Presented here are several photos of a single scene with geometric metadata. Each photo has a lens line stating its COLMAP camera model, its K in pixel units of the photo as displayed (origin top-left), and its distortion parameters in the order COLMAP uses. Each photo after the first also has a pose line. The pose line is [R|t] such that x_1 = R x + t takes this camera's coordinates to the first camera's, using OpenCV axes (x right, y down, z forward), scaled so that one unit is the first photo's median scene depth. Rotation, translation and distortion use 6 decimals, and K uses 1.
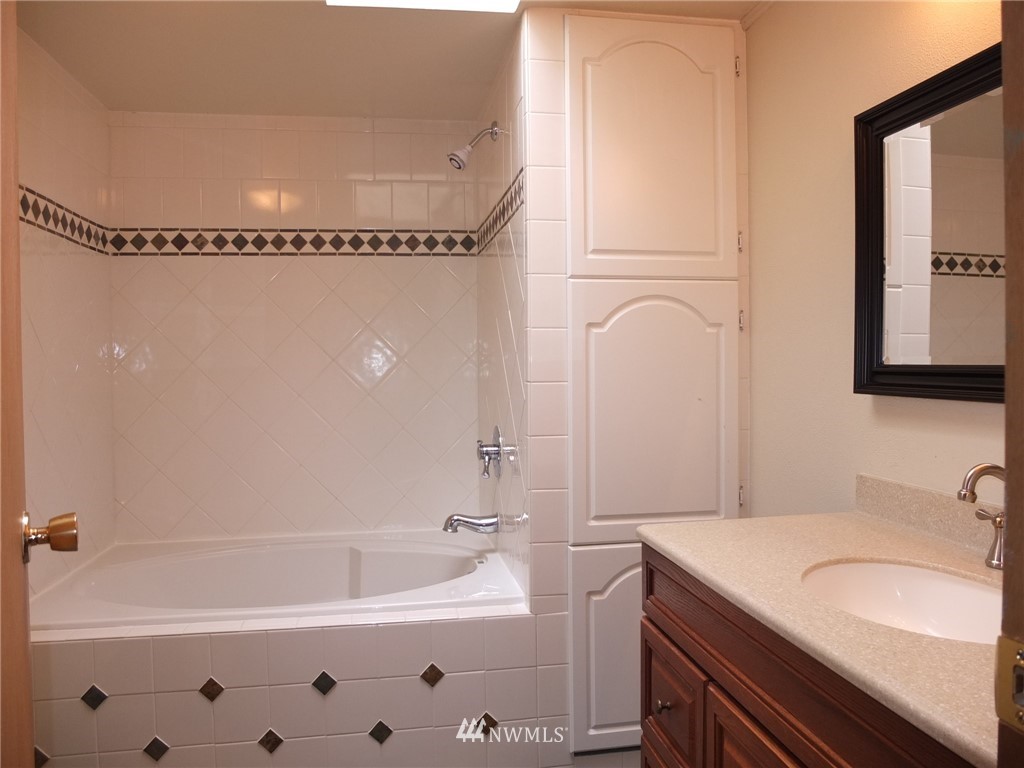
lens RADIAL K [[804.6, 0, 514.2], [0, 804.6, 385.6], [0, 0, 1]] dist [-0.094064, 0.067770]
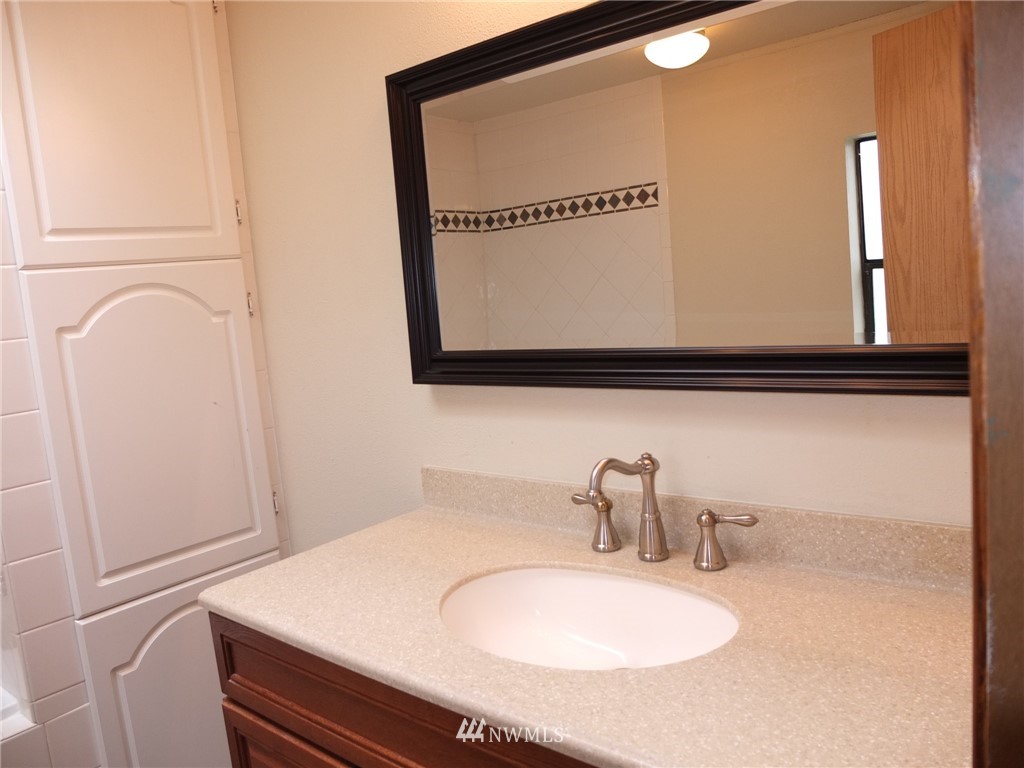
lens RADIAL K [[804.6, 0, 514.4], [0, 804.6, 378.2], [0, 0, 1]] dist [-0.094064, 0.067770]
pose [[0.761364, -0.141188, 0.632764, -0.067868], [0.103941, 0.989957, 0.095822, -0.072034], [-0.639938, -0.007186, 0.768393, 0.206212]]
